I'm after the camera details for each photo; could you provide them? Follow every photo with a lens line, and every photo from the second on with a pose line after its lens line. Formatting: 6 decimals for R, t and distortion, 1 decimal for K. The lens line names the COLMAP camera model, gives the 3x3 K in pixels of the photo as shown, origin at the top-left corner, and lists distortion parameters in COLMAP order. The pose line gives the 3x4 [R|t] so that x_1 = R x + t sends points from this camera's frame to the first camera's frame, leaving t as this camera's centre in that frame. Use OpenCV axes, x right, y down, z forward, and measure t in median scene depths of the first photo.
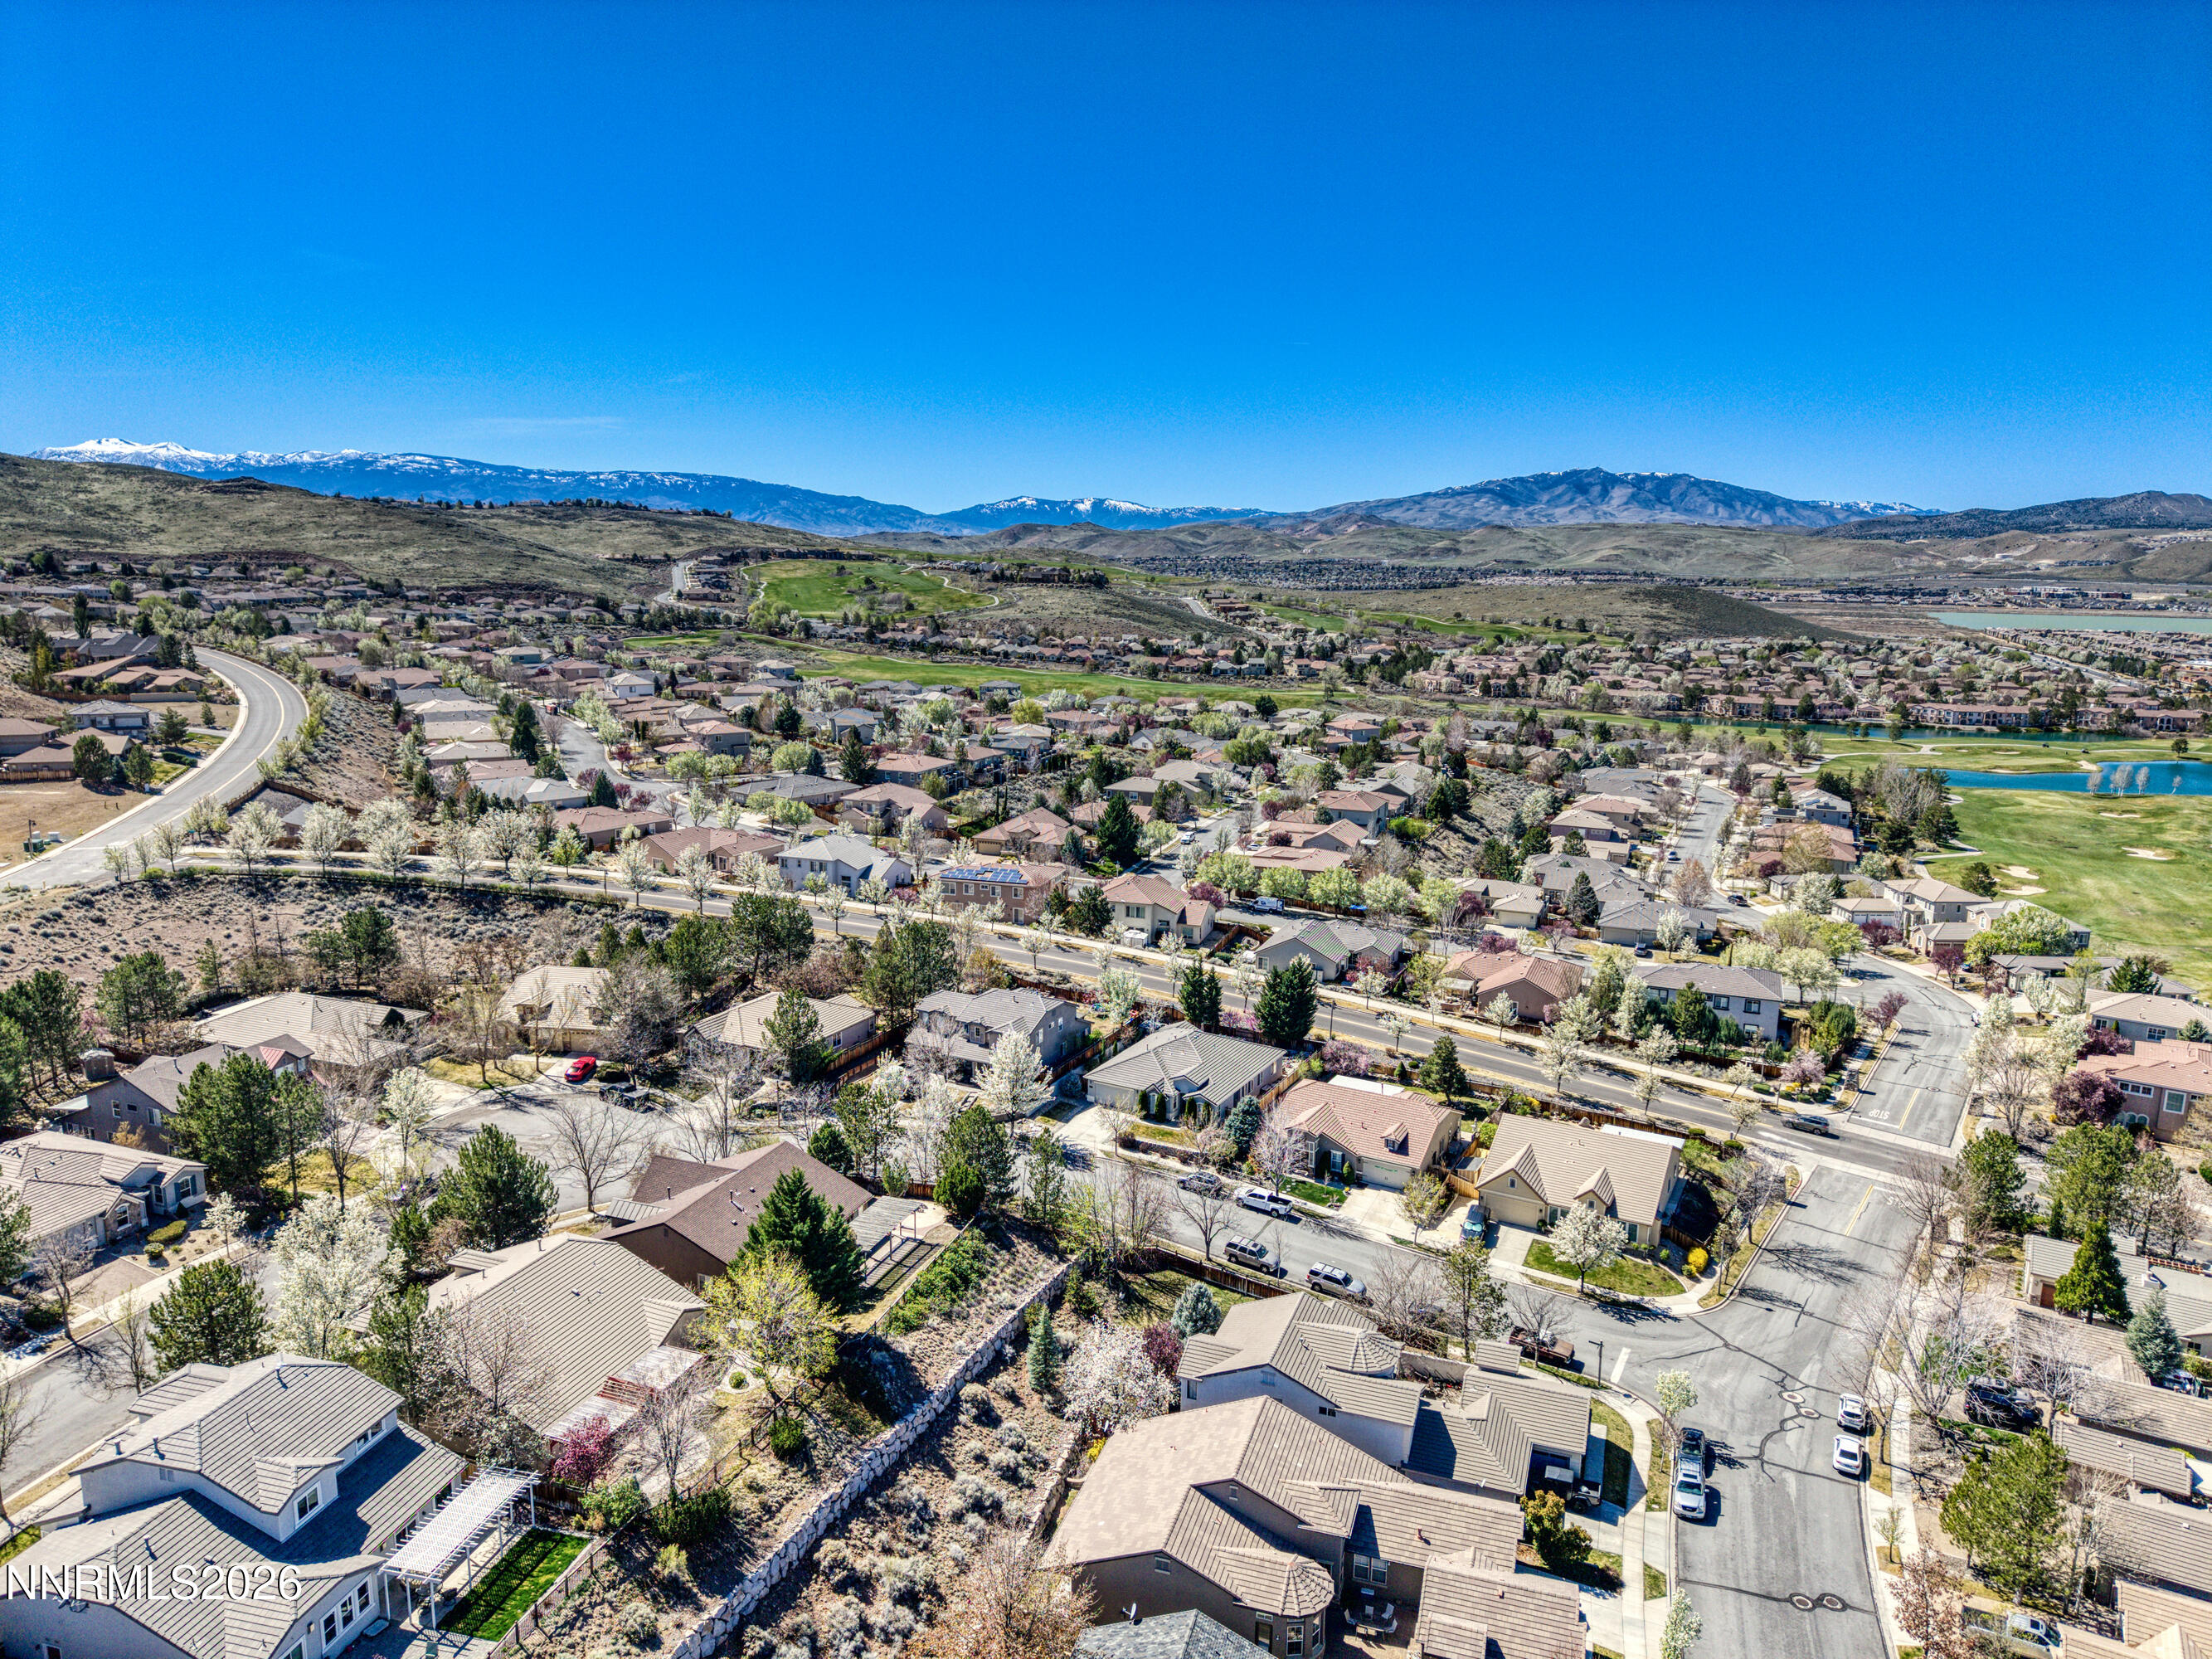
lens RADIAL K [[1483.6, 0, 1110.0], [0, 1483.6, 826.5], [0, 0, 1]] dist [0.019243, -0.015790]
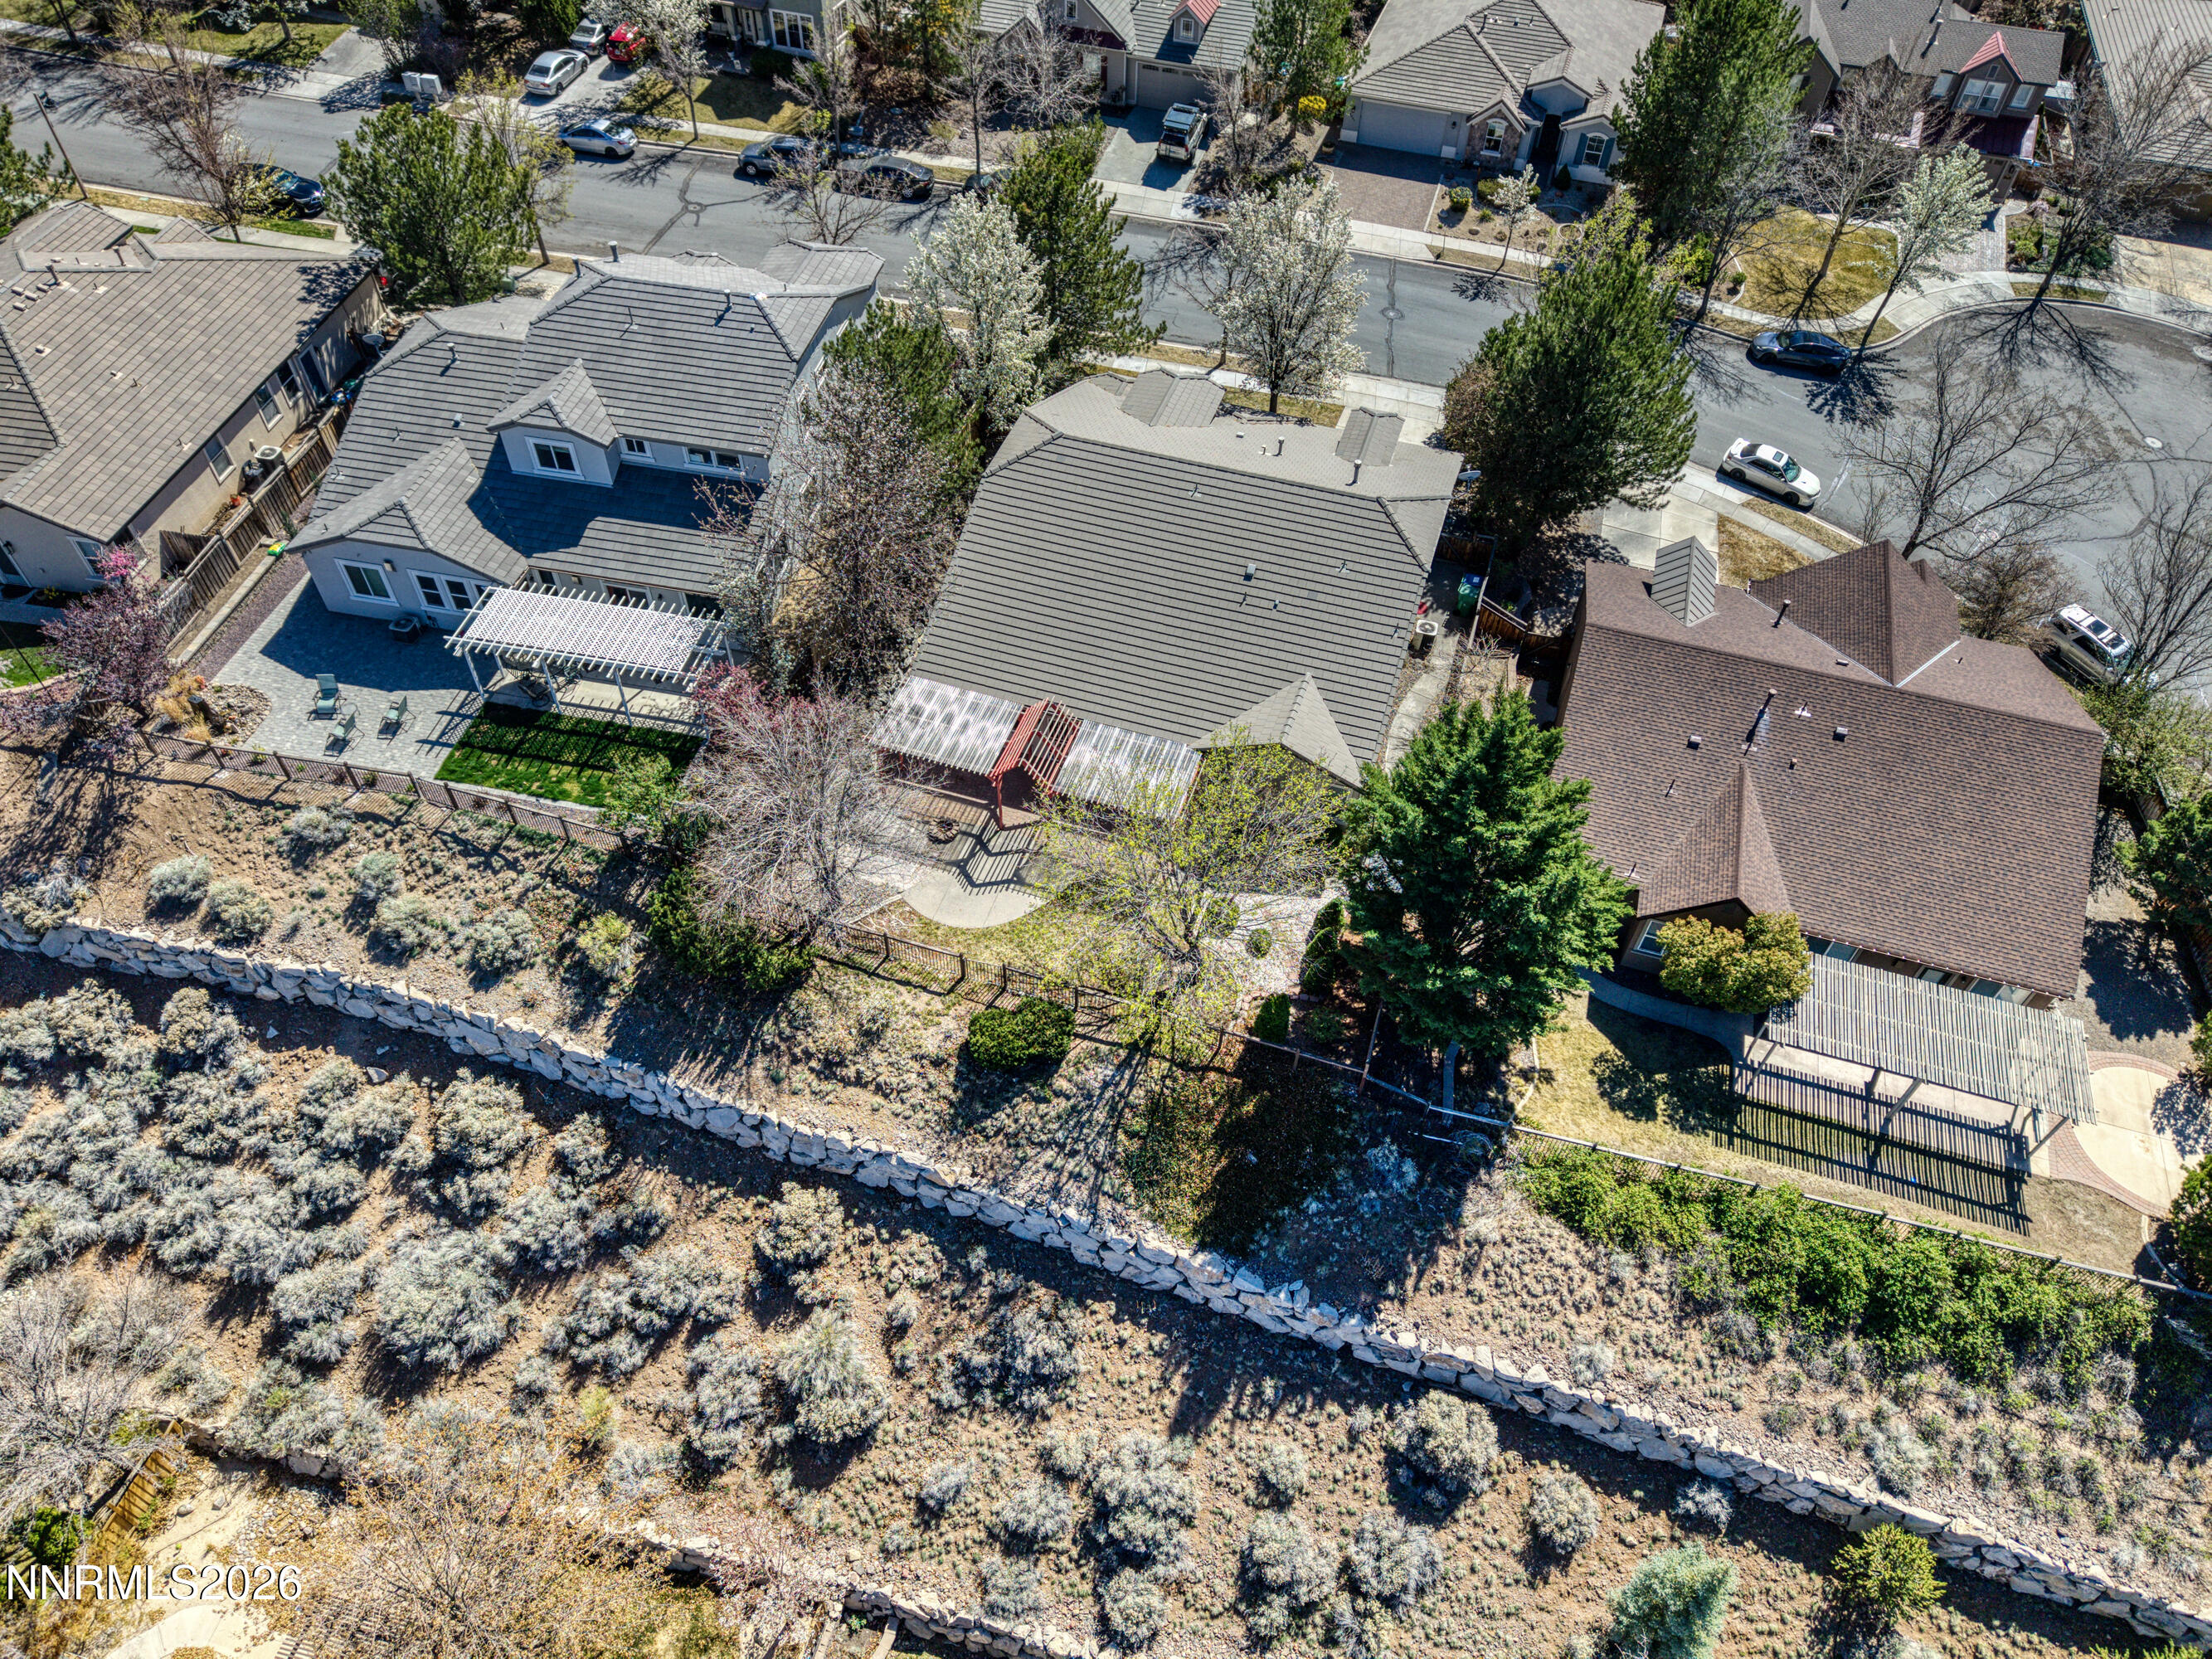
lens RADIAL K [[1483.0, 0, 1106.0], [0, 1483.0, 829.5], [0, 0, 1]] dist [0.025679, -0.029059]
pose [[0.046851, 0.742993, -0.667658, 0.047533], [-0.209565, 0.660828, 0.720686, 0.007605], [0.976672, 0.106153, 0.186666, 0.766592]]
